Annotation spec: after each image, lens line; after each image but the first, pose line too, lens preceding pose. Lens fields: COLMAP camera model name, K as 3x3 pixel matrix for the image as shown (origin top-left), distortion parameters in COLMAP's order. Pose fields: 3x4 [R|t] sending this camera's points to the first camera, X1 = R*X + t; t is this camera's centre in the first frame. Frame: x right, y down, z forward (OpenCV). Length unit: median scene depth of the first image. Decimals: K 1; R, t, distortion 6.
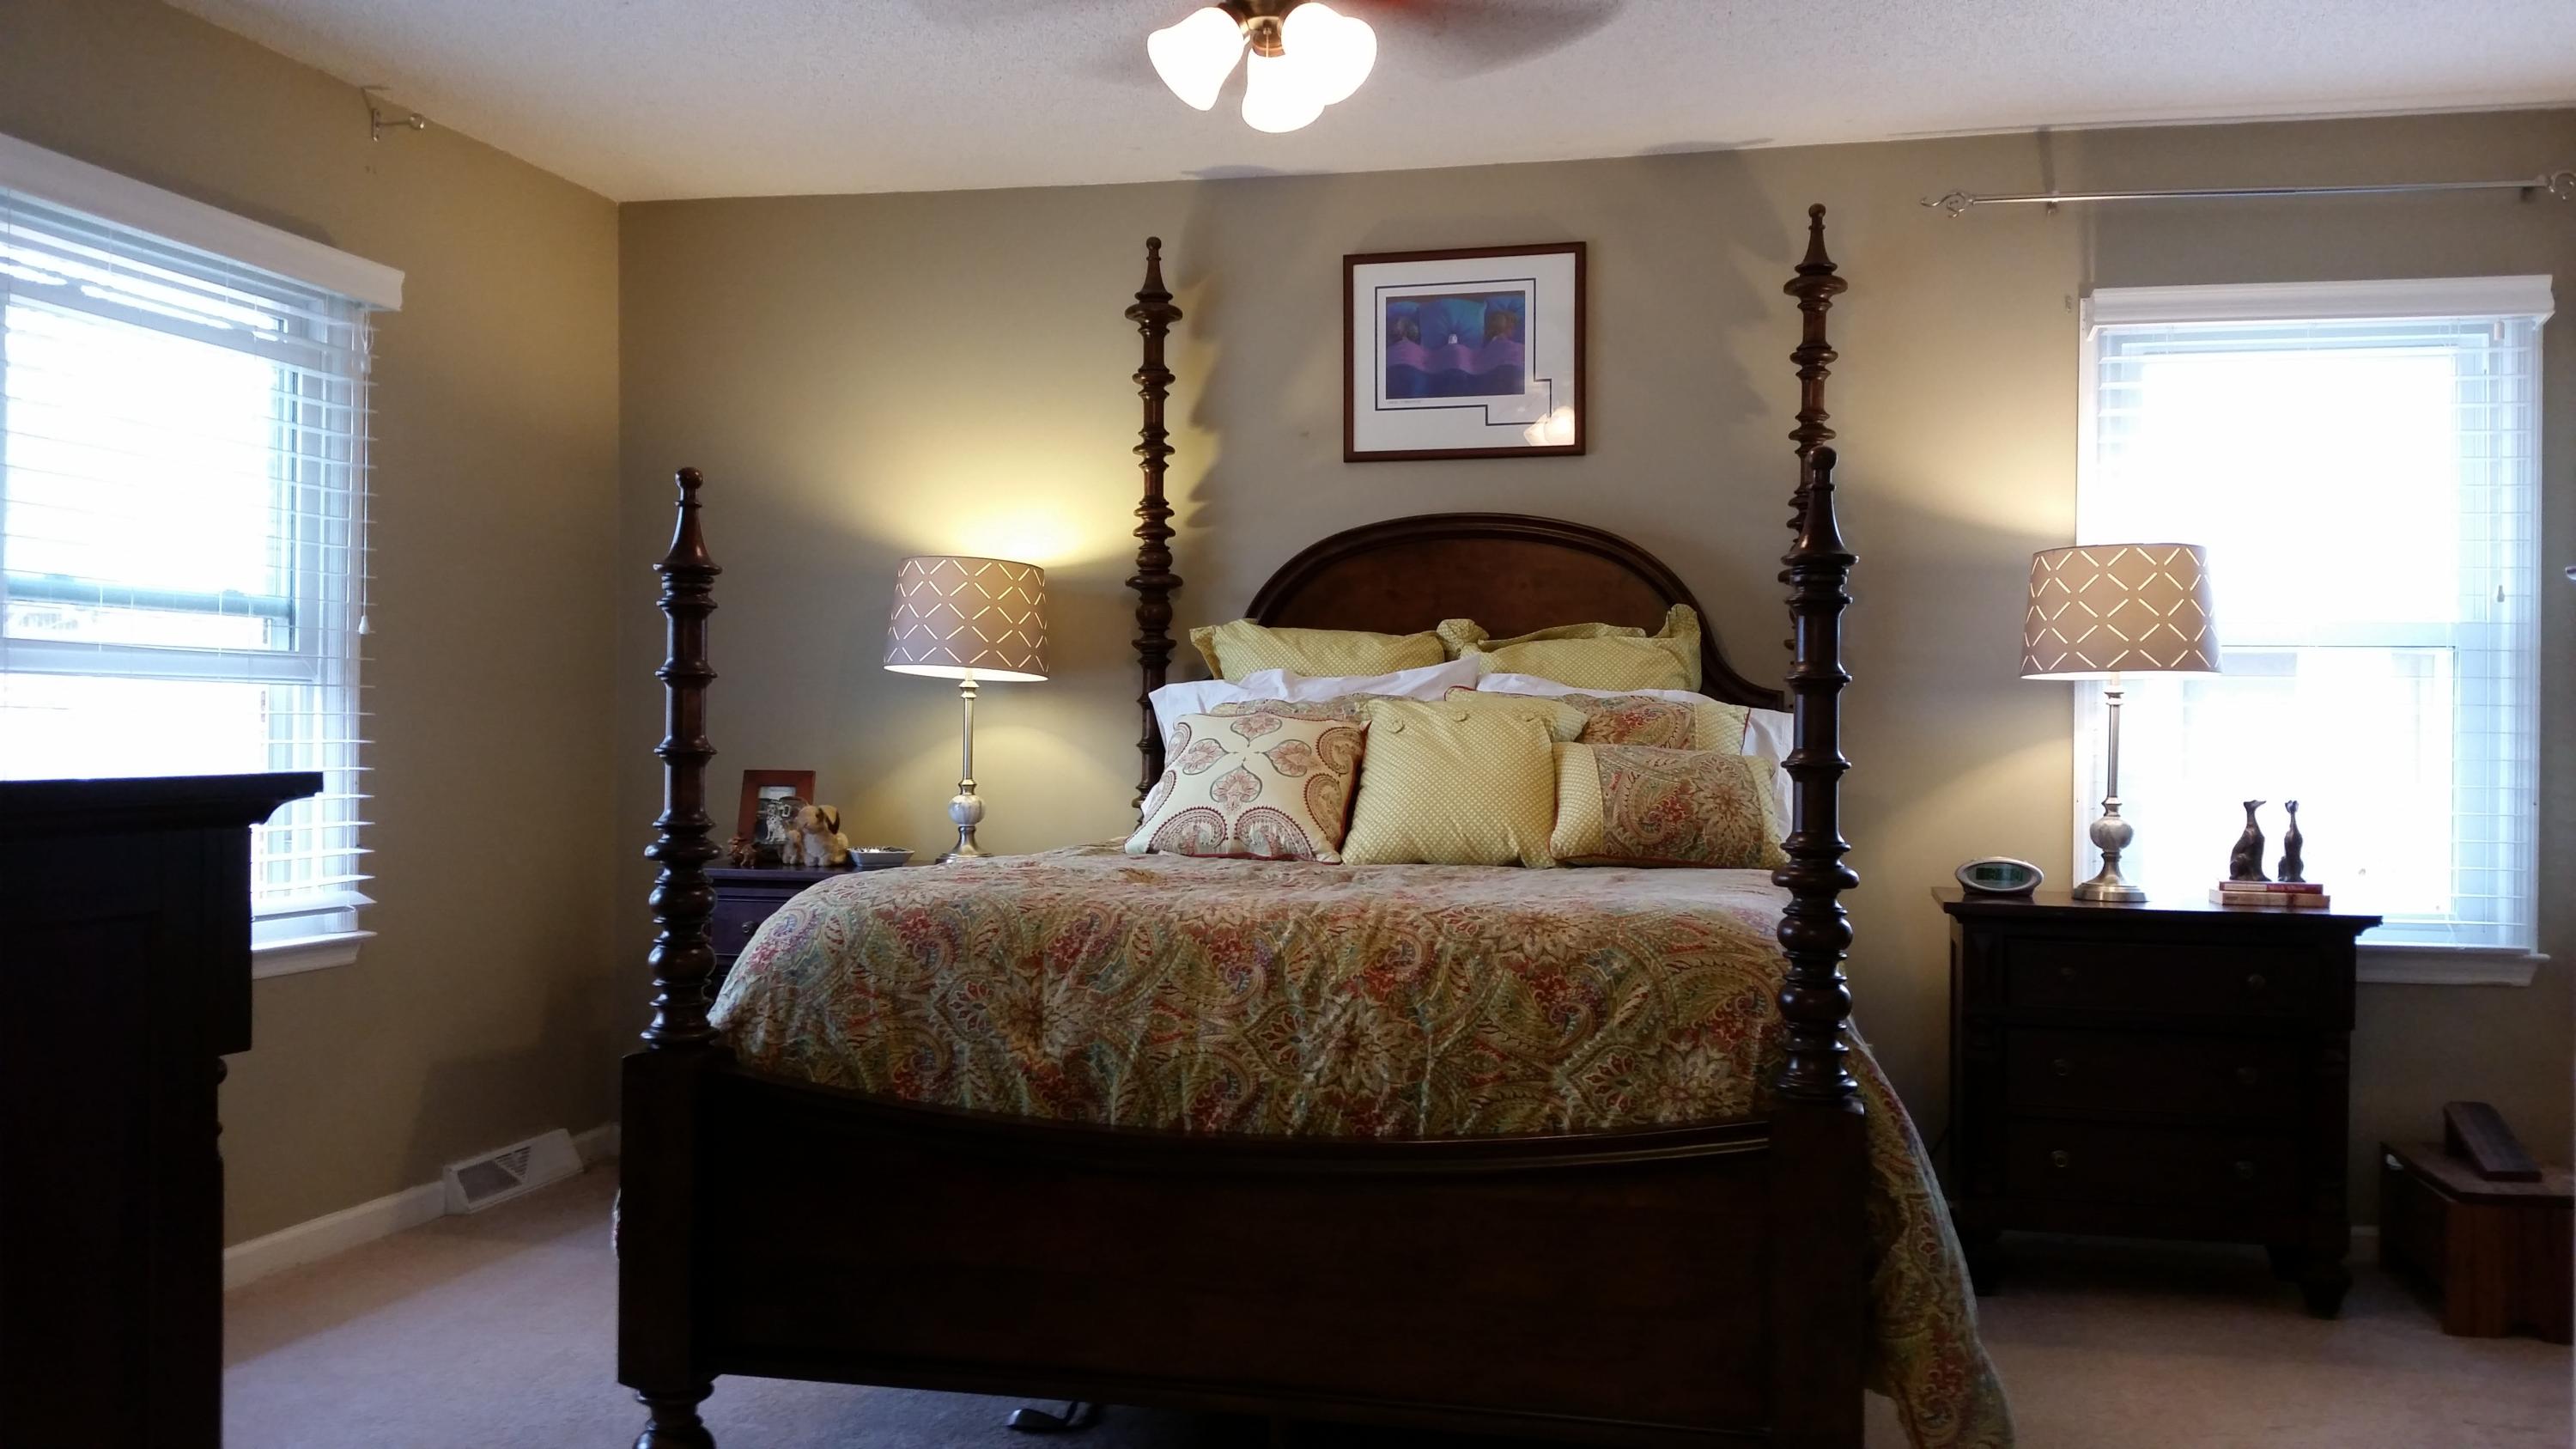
lens RADIAL K [[2054.8, 0, 1324.9], [0, 2054.8, 728.9], [0, 0, 1]] dist [0.179423, -0.446309]
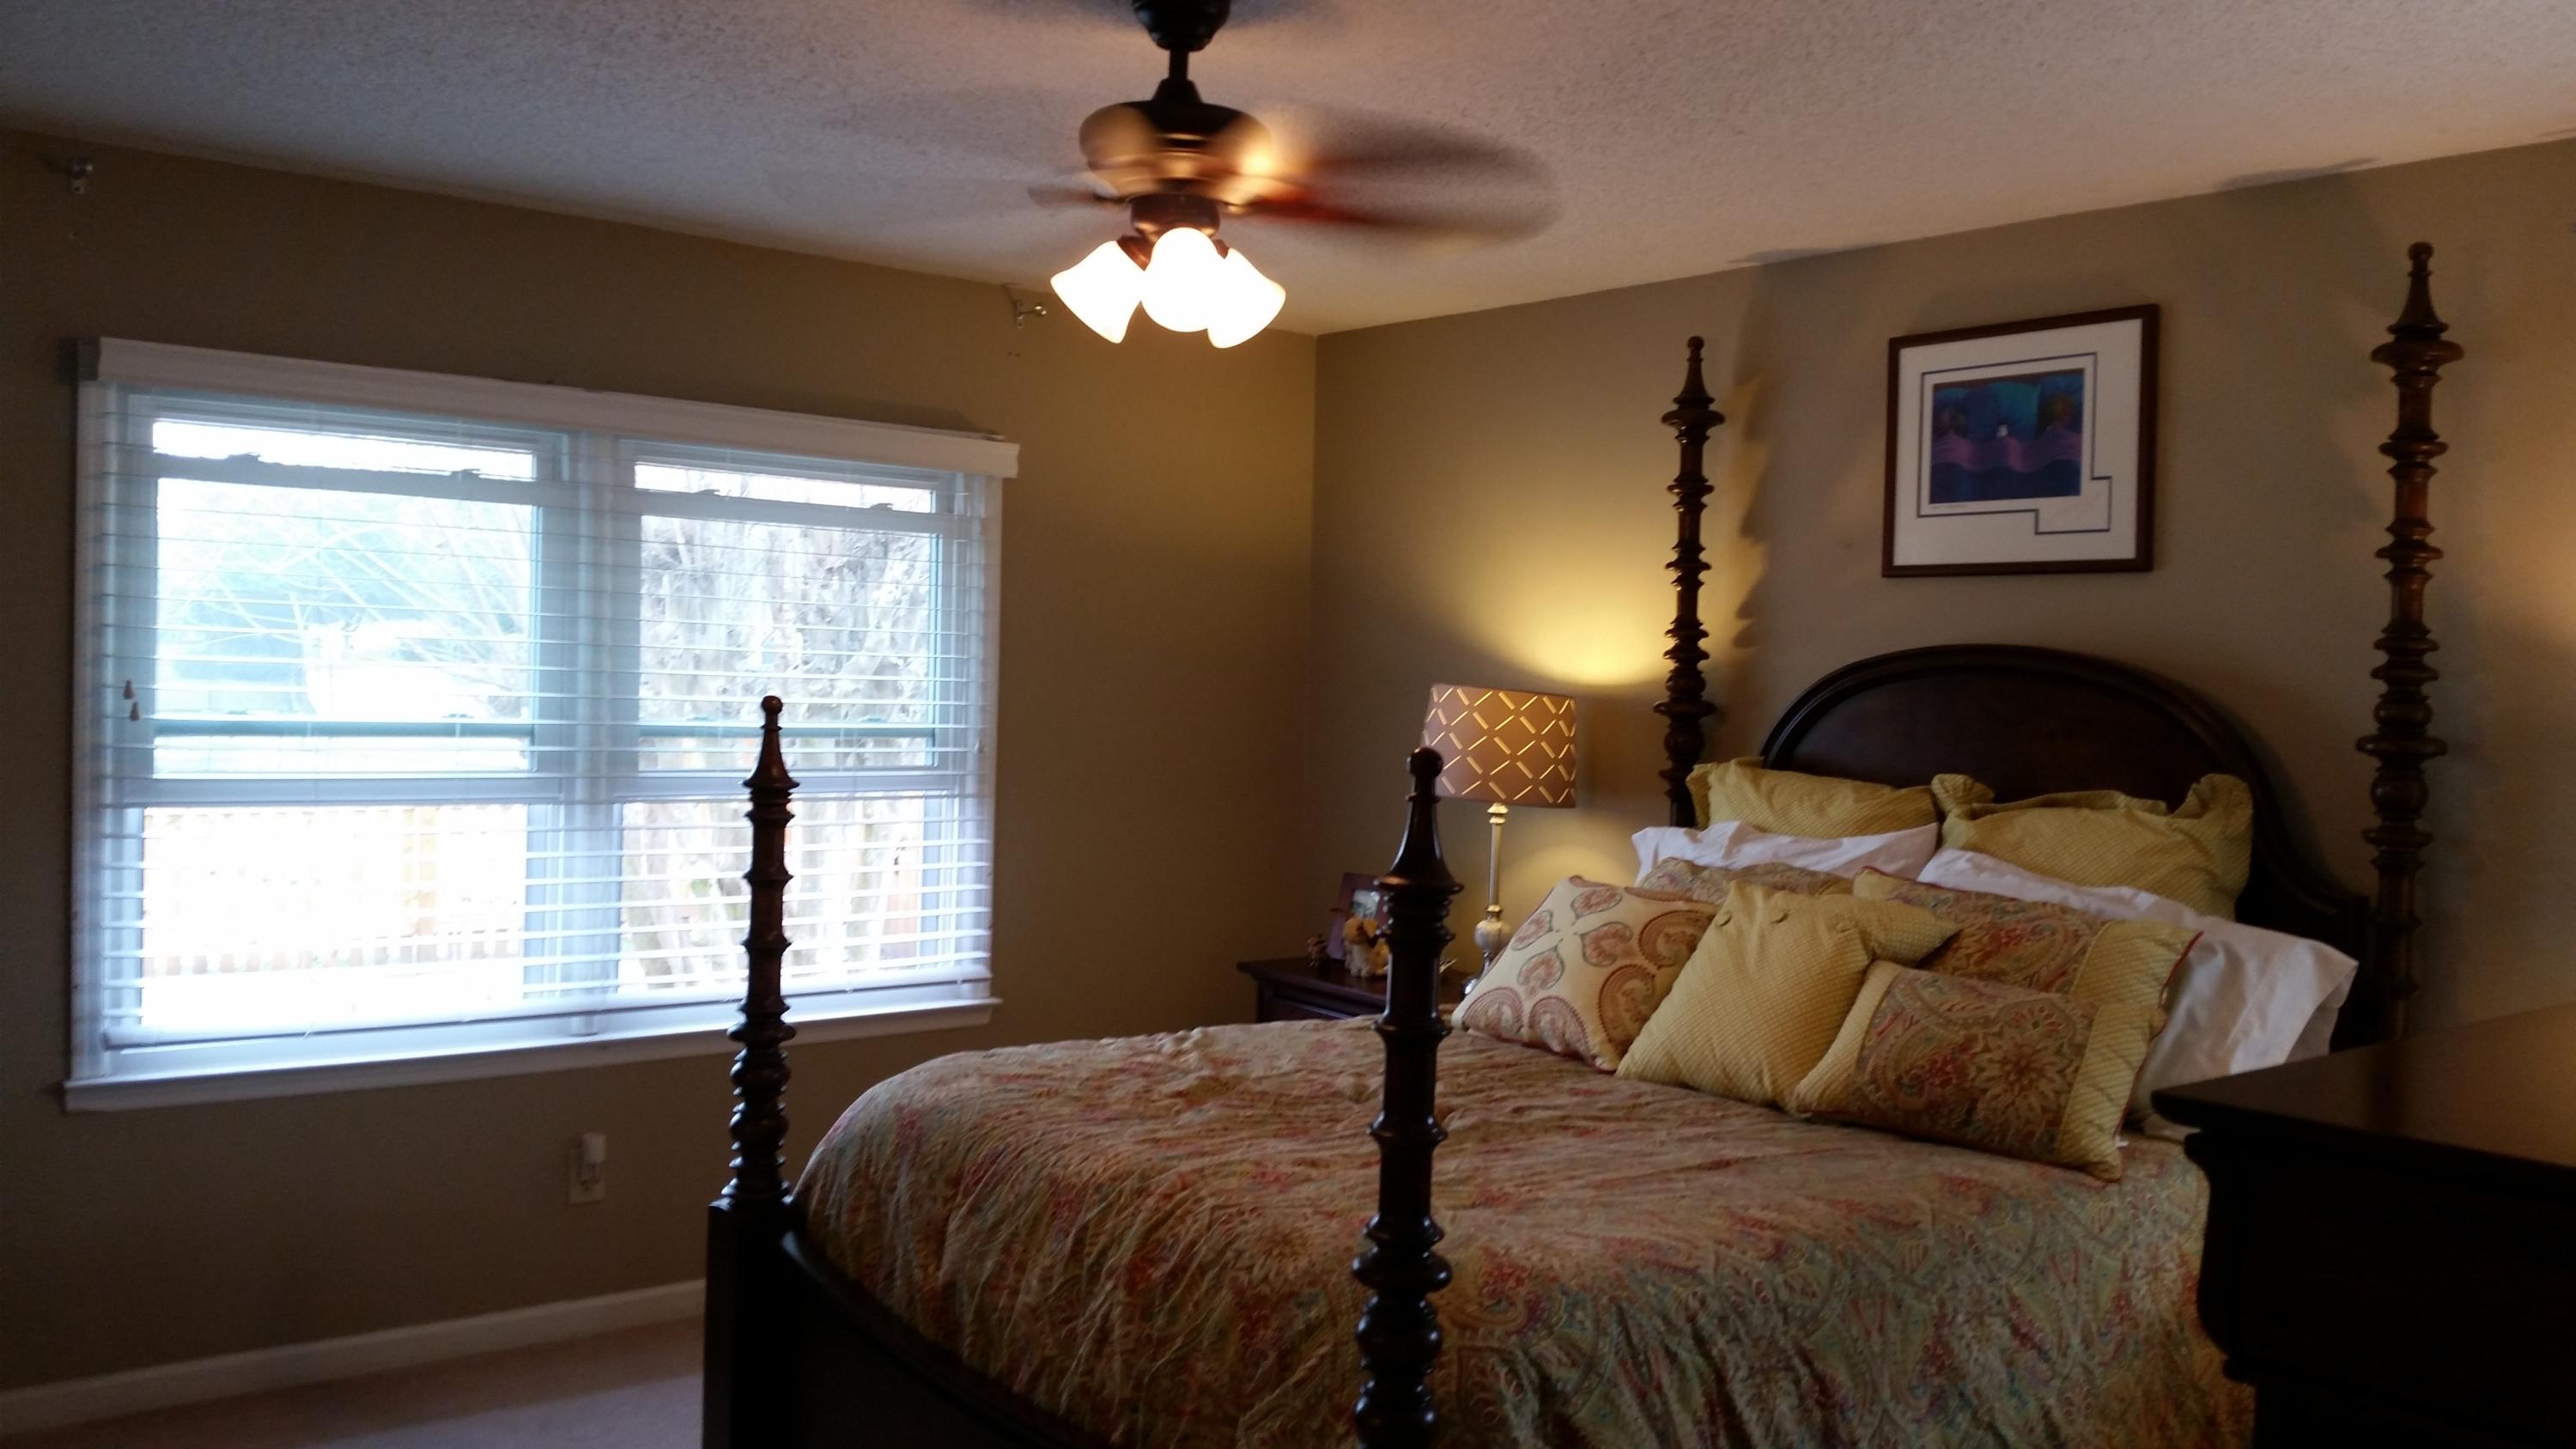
lens RADIAL K [[2054.8, 0, 1324.9], [0, 2054.8, 728.9], [0, 0, 1]] dist [0.179423, -0.446309]
pose [[0.785945, 0.037374, -0.617166, 0.381224], [-0.025797, 0.999284, 0.027662, -0.087823], [0.617758, -0.005819, 0.786347, 0.178828]]
